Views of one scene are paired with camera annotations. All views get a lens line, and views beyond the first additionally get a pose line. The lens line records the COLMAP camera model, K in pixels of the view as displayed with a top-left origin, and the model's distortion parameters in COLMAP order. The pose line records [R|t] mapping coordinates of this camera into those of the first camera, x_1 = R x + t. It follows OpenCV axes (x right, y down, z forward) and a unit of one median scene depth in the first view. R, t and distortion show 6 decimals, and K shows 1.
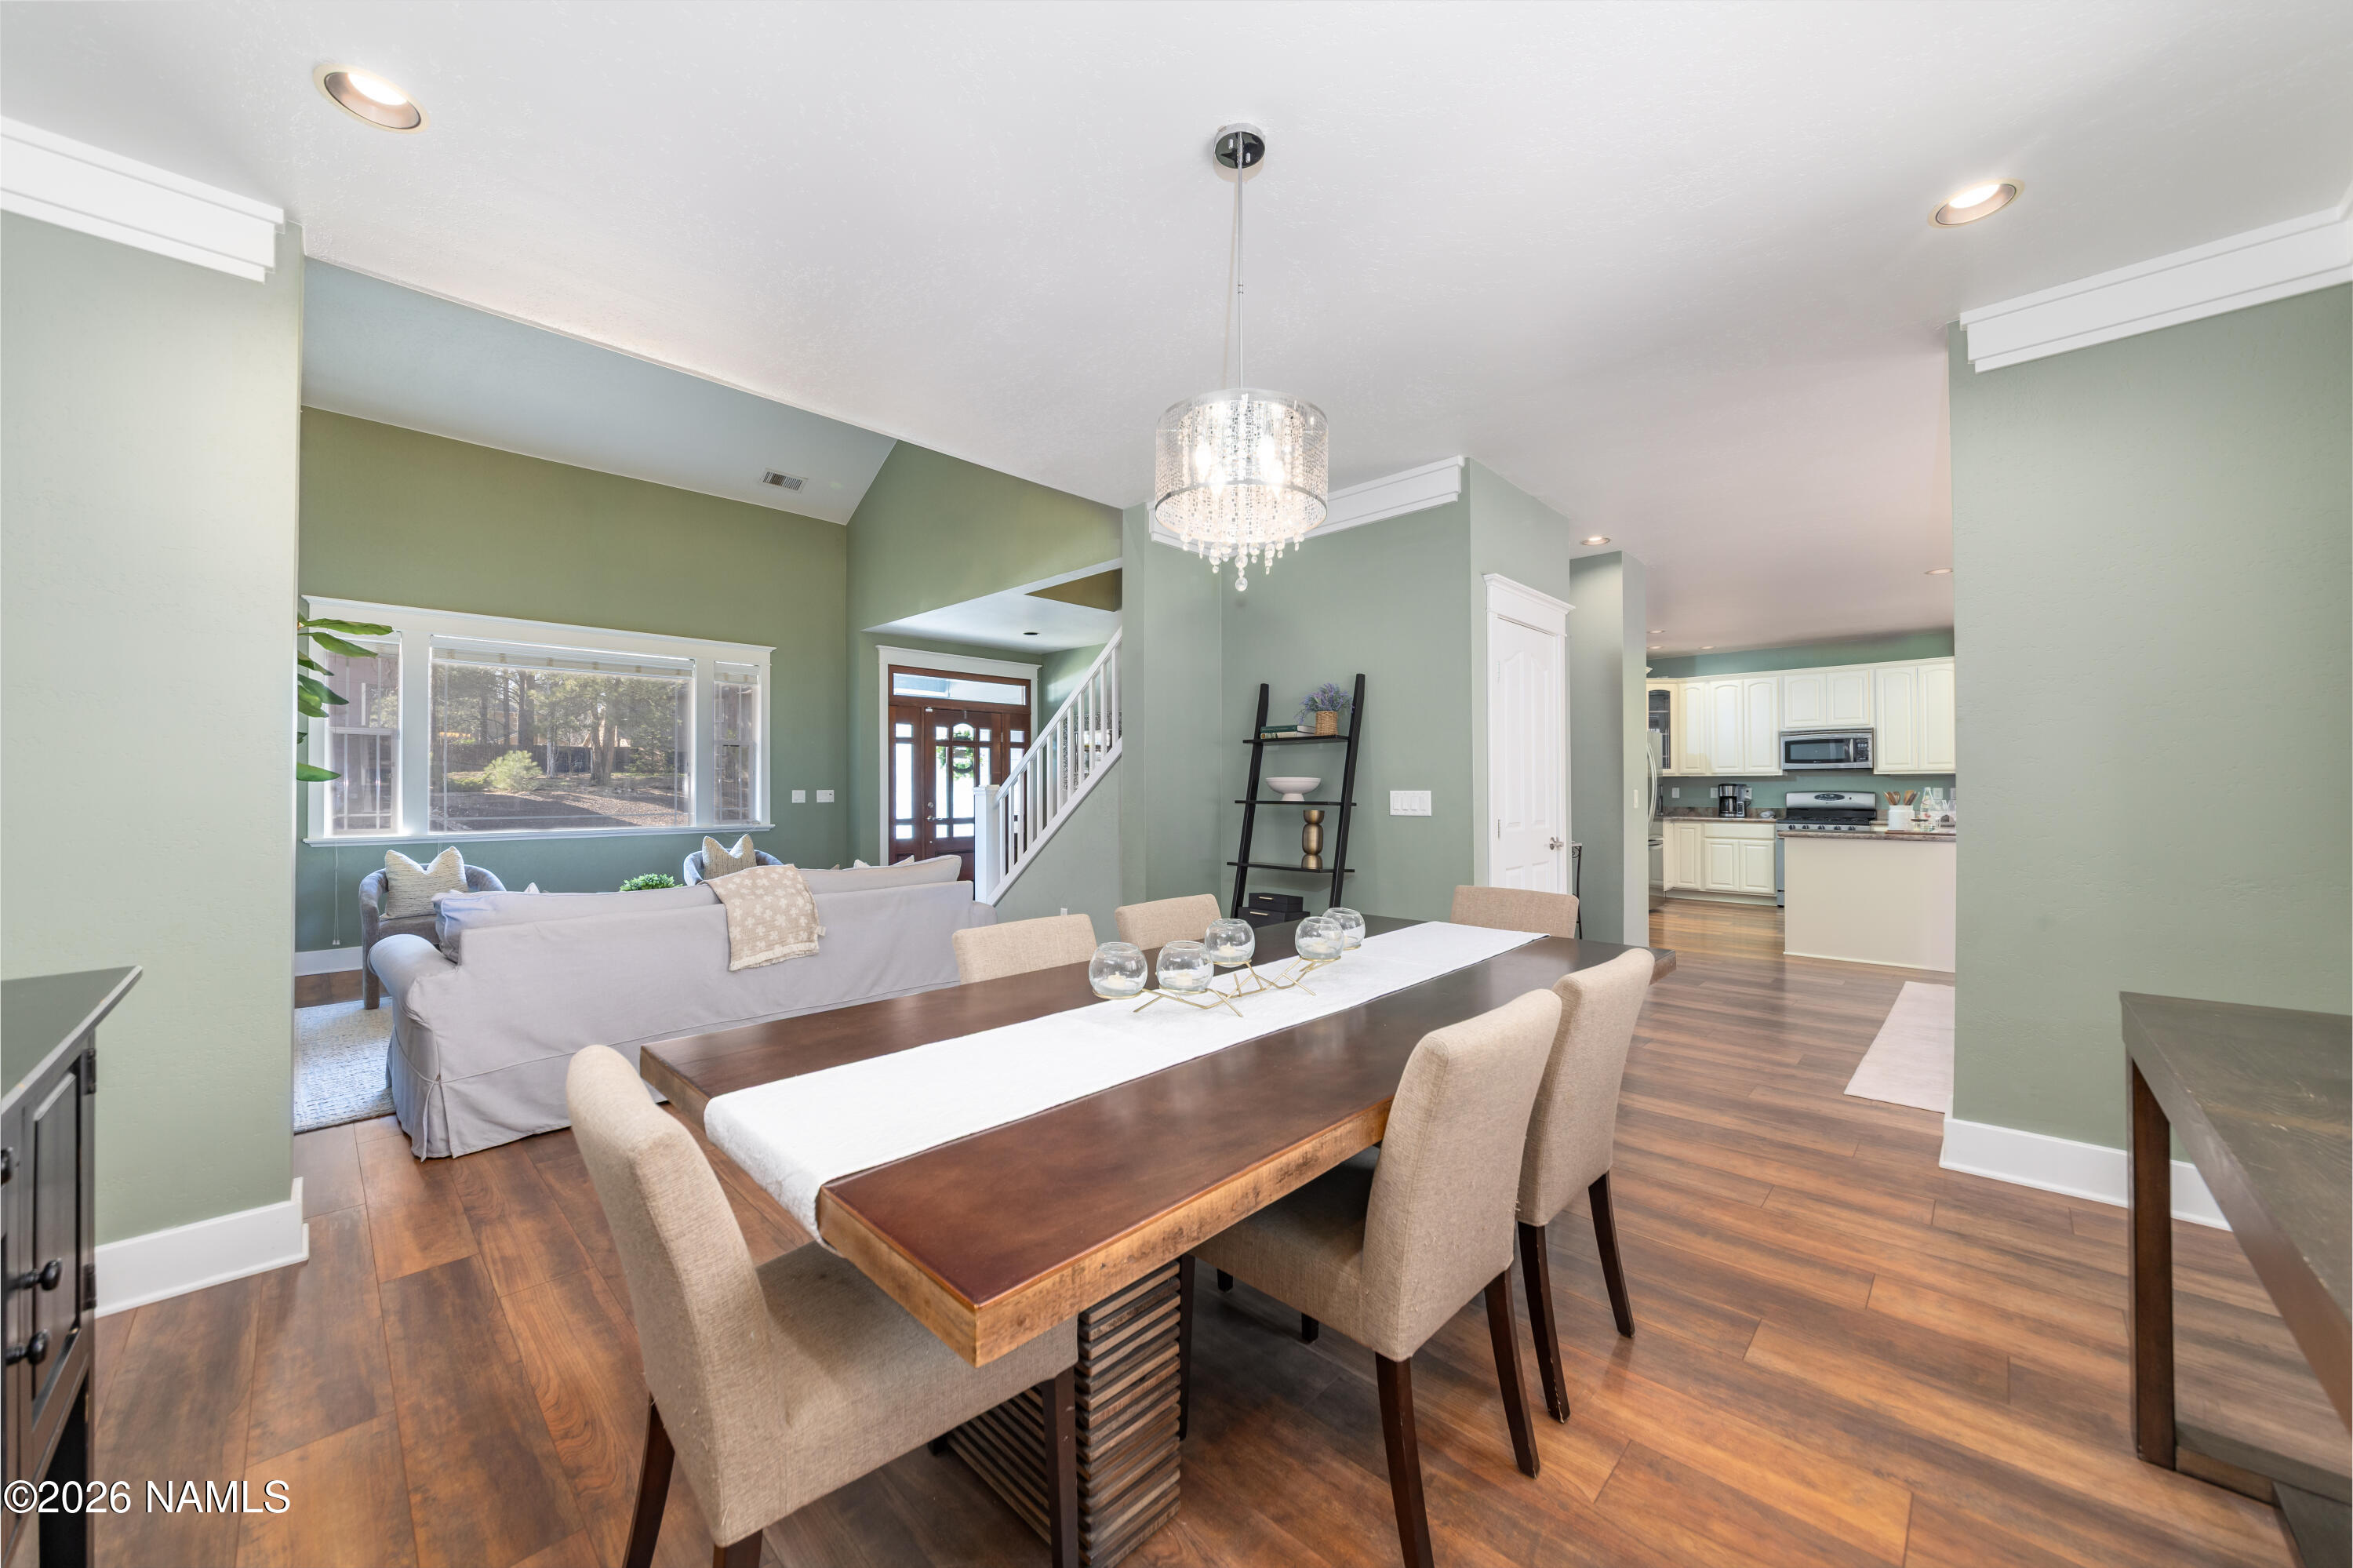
lens RADIAL K [[852.9, 0, 1188.7], [0, 852.9, 776.6], [0, 0, 1]] dist [-0.001105, -0.000029]
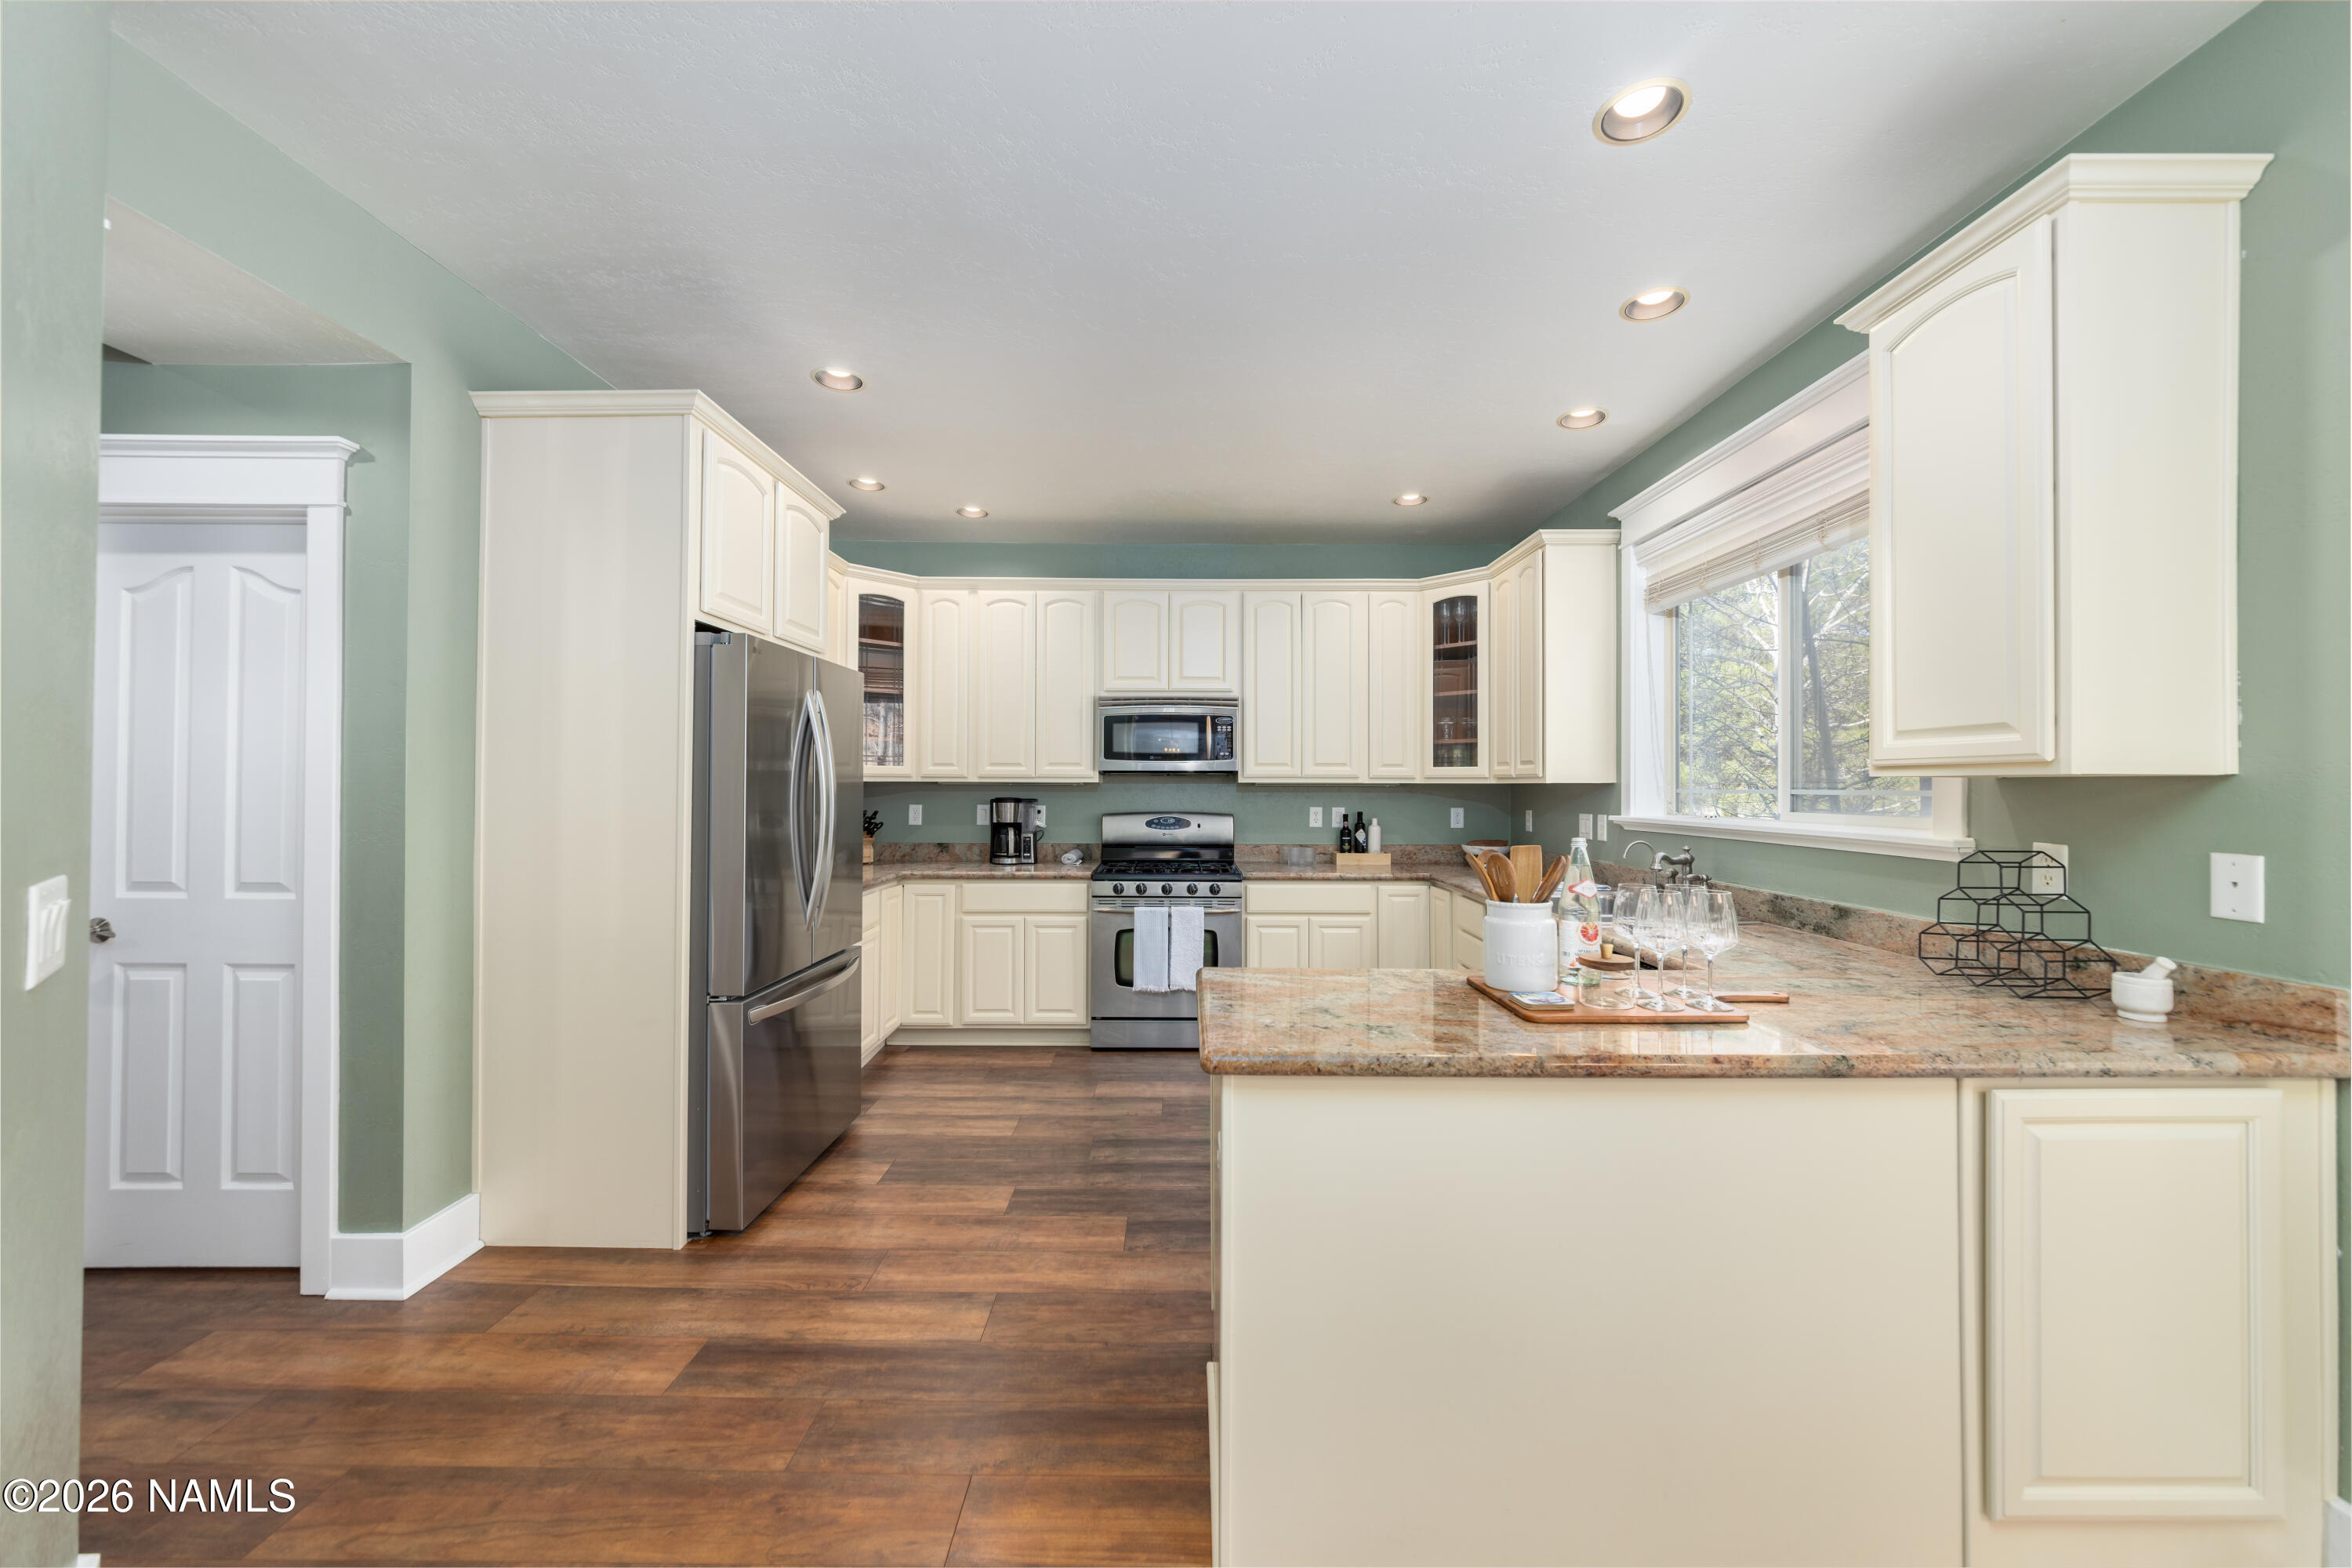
lens RADIAL K [[852.5, 0, 1188.2], [0, 852.5, 776.6], [0, 0, 1]] dist [-0.001105, -0.000029]
pose [[0.708120, 0.009987, 0.706021, 0.382611], [-0.011903, 0.999927, -0.002206, -0.004762], [-0.705991, -0.006842, 0.708187, 0.615872]]
